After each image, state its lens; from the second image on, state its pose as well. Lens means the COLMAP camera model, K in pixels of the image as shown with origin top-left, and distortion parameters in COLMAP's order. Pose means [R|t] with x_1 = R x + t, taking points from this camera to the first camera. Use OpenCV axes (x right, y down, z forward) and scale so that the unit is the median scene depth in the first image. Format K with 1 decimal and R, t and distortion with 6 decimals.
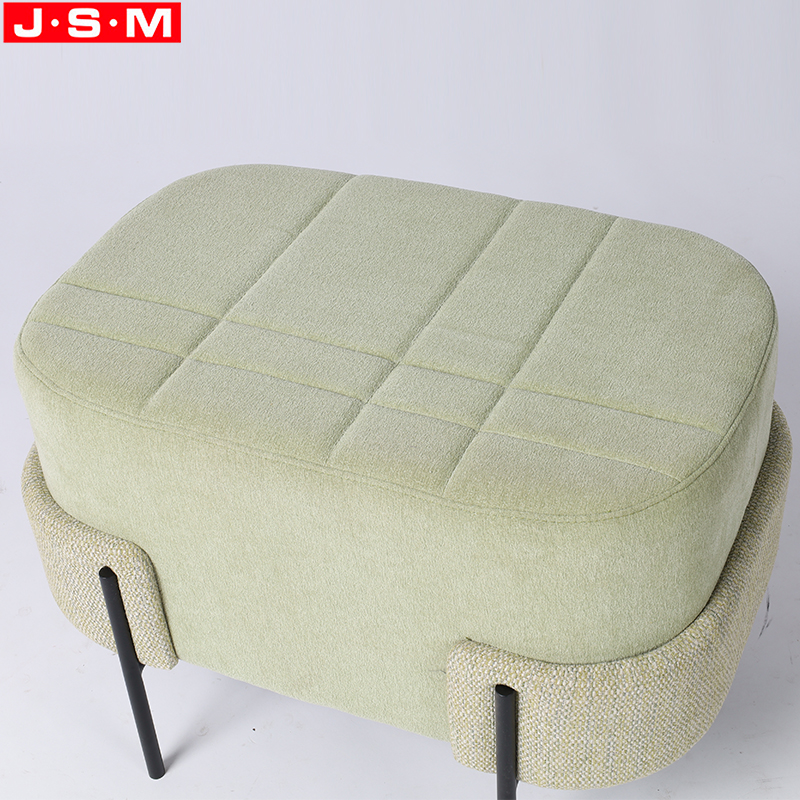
lens RADIAL K [[1619.0, 0, 400.0], [0, 1619.0, 400.0], [0, 0, 1]] dist [0.001526, 0.040113]
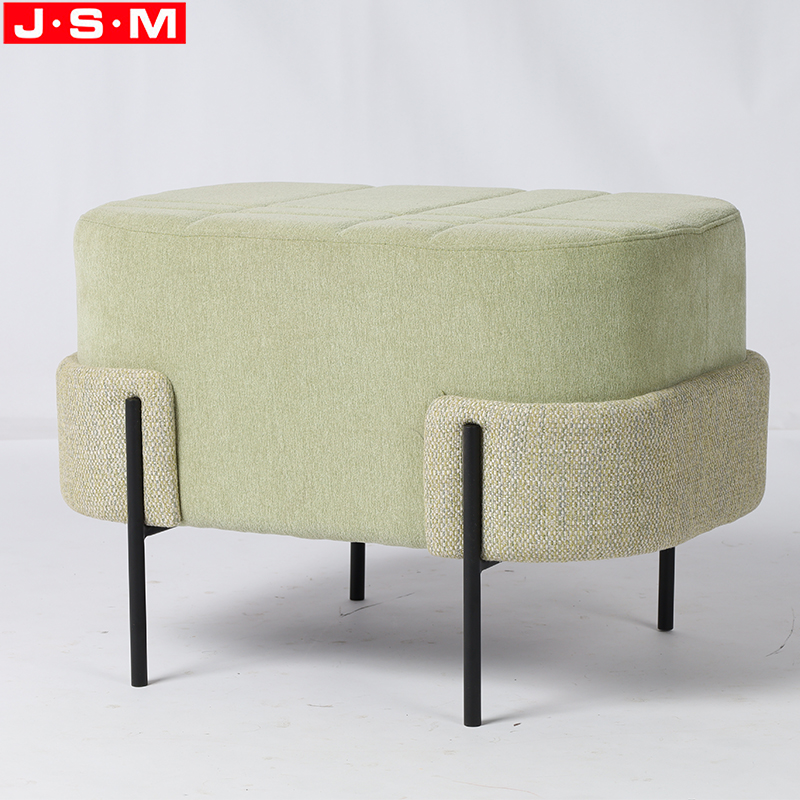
lens RADIAL K [[3377.9, 0, 400.0], [0, 3377.9, 400.0], [0, 0, 1]] dist [0.234908, -0.659503]
pose [[0.995869, 0.058922, -0.069082, 0.179248], [-0.085427, 0.865804, -0.493037, 1.356092], [0.030761, 0.496902, 0.867261, -1.112680]]
